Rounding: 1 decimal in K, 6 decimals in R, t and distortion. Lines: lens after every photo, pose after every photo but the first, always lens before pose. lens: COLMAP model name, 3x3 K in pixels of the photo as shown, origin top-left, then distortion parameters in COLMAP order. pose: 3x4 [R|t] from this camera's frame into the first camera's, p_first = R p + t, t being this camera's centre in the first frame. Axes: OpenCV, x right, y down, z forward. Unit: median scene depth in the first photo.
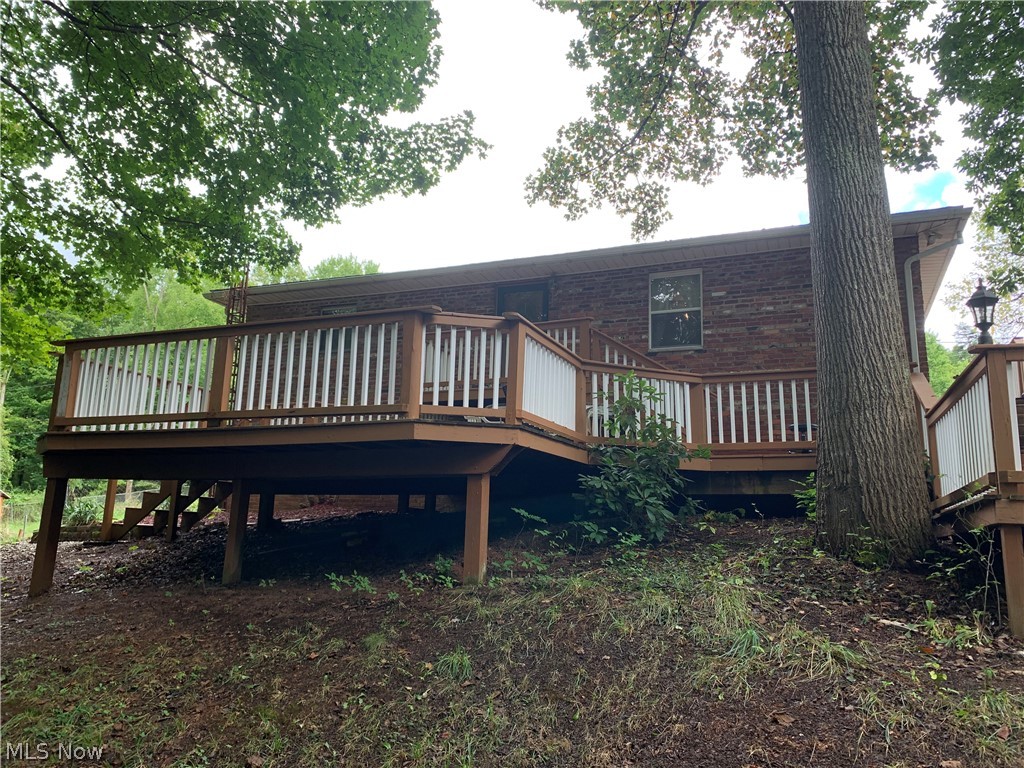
lens RADIAL K [[787.5, 0, 513.9], [0, 787.5, 380.4], [0, 0, 1]] dist [0.007880, -0.005756]
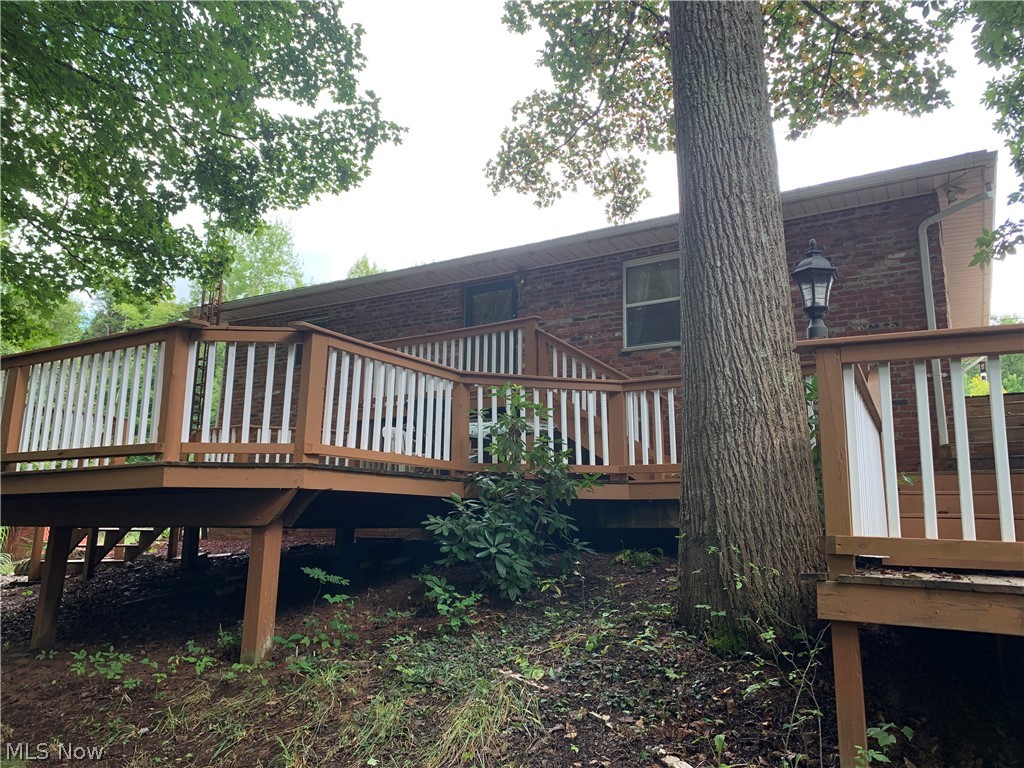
lens RADIAL K [[787.5, 0, 511.5], [0, 787.5, 379.3], [0, 0, 1]] dist [0.007880, -0.005756]
pose [[0.988349, -0.044766, -0.145473, 0.199692], [0.044899, 0.998989, -0.002369, -0.010146], [0.145432, -0.004190, 0.989359, 0.141439]]
